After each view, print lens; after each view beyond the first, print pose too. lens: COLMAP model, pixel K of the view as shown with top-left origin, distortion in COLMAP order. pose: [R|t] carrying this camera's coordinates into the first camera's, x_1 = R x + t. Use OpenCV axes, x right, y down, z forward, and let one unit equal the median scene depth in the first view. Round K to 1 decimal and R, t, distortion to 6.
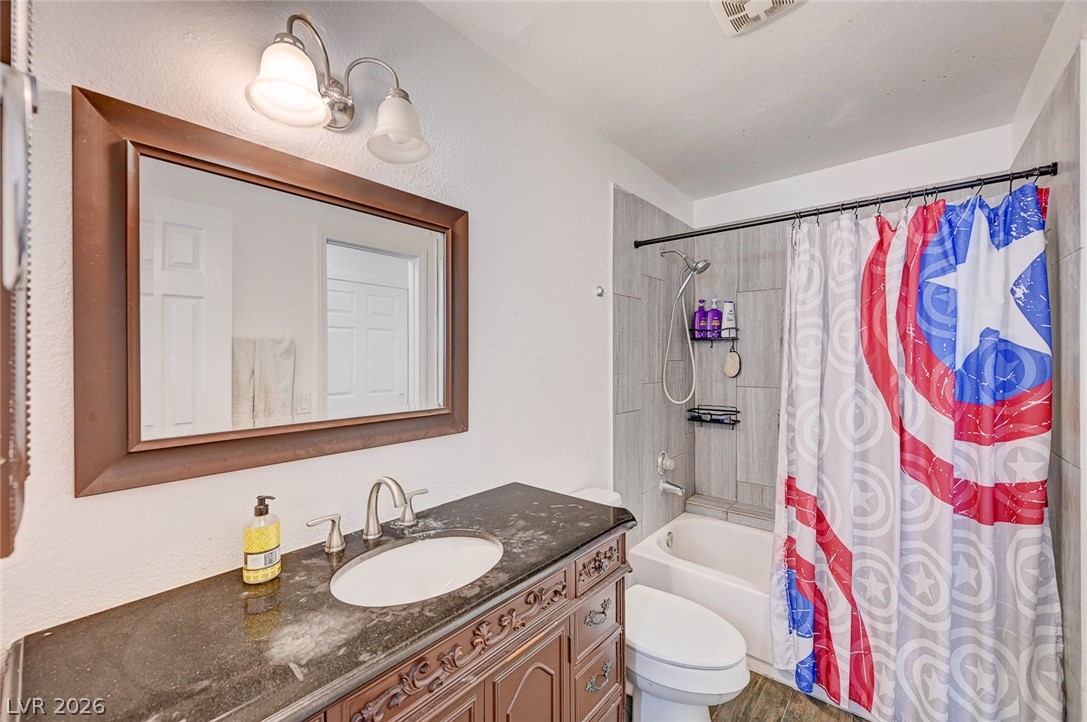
lens RADIAL K [[430.7, 0, 544.6], [0, 430.7, 368.8], [0, 0, 1]] dist [0.000262, 0.000064]
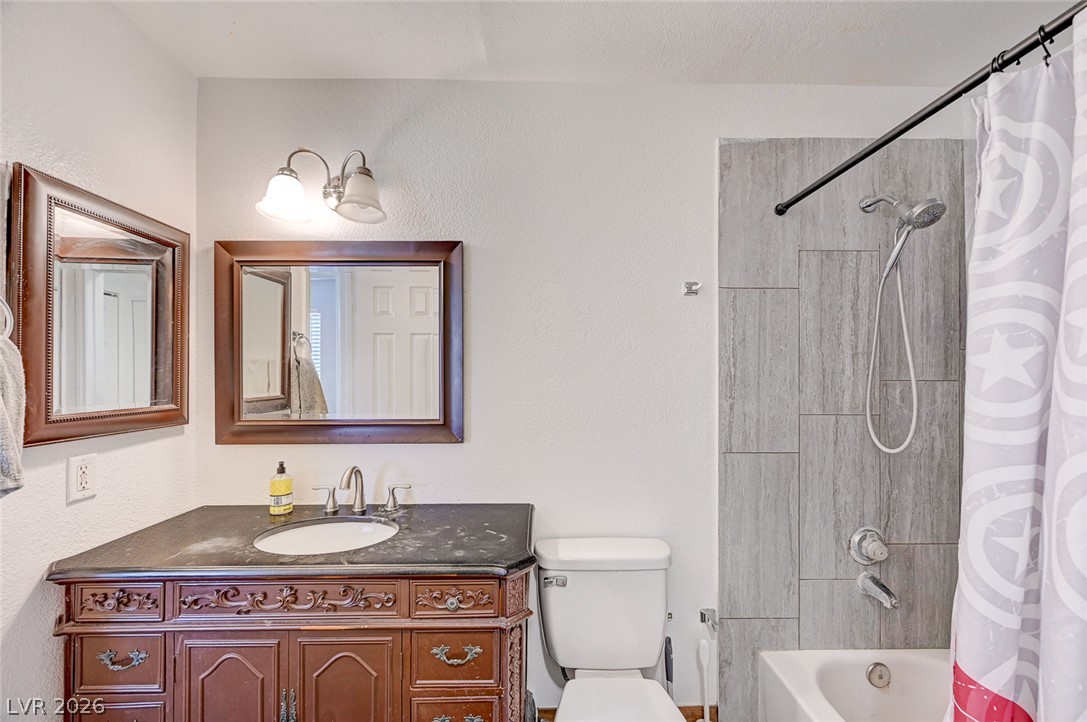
lens RADIAL K [[442.5, 0, 558.0], [0, 442.5, 378.5], [0, 0, 1]] dist [-0.002212, -0.000182]
pose [[0.666400, 0.006922, -0.745563, 0.902829], [-0.019449, 0.999778, -0.008101, -0.013673], [0.745341, 0.019899, 0.666386, 0.486945]]
